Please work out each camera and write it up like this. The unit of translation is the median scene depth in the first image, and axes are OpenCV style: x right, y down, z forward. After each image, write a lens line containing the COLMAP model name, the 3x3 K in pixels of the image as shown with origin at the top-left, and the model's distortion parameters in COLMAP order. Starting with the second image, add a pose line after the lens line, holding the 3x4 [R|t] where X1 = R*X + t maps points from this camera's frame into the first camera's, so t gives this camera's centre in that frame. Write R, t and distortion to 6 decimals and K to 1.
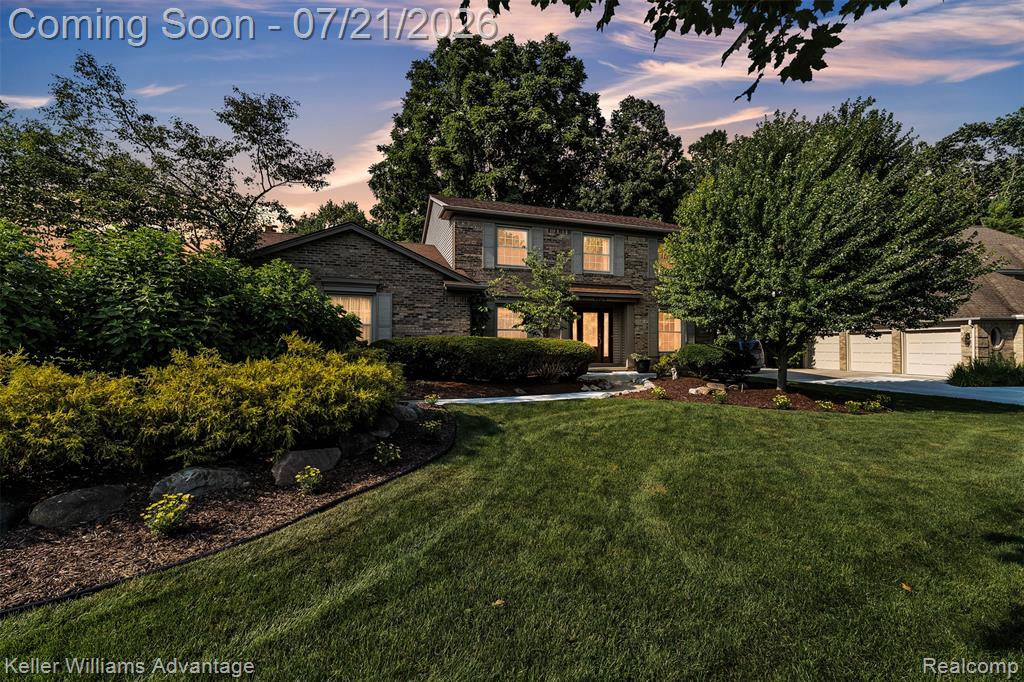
lens RADIAL K [[440.3, 0, 511.4], [0, 440.3, 342.0], [0, 0, 1]] dist [0.001420, 0.000350]
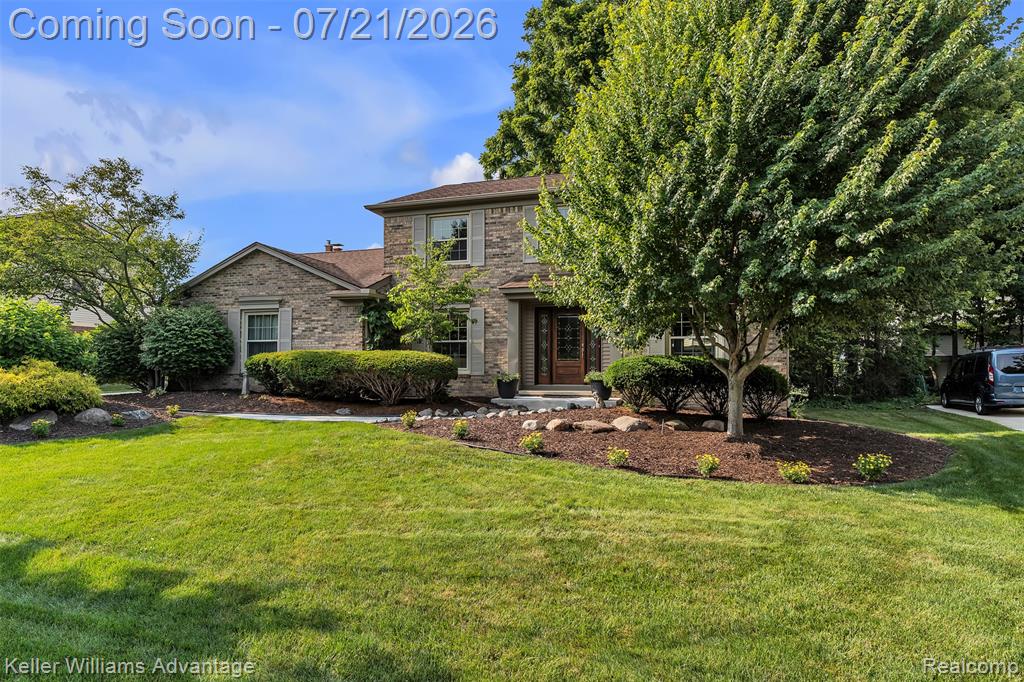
lens RADIAL K [[601.5, 0, 511.1], [0, 601.5, 348.3], [0, 0, 1]] dist [-0.001764, -0.000913]
pose [[0.795967, -0.019308, -0.605031, 0.722201], [0.008086, 0.999741, -0.021266, 0.009879], [0.605285, 0.012034, 0.795918, 0.176139]]
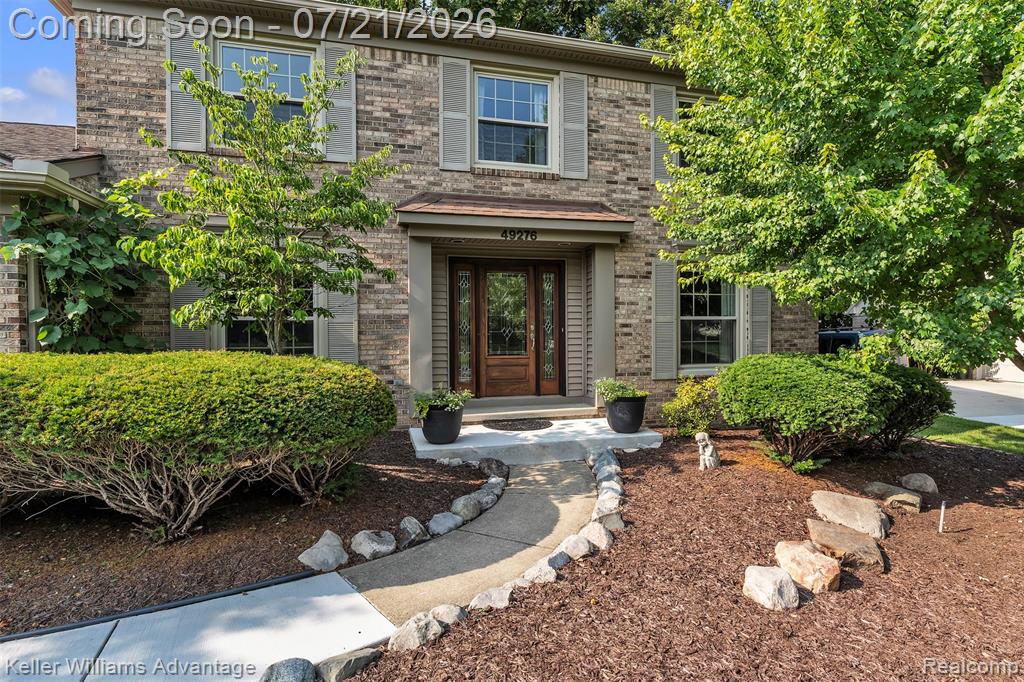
lens RADIAL K [[511.2, 0, 509.7], [0, 511.2, 336.6], [0, 0, 1]] dist [-0.004529, 0.000605]
pose [[0.997157, -0.005777, -0.075132, 0.226270], [0.007391, 0.999747, 0.021226, -0.018142], [0.074991, -0.021721, 0.996948, 0.549150]]
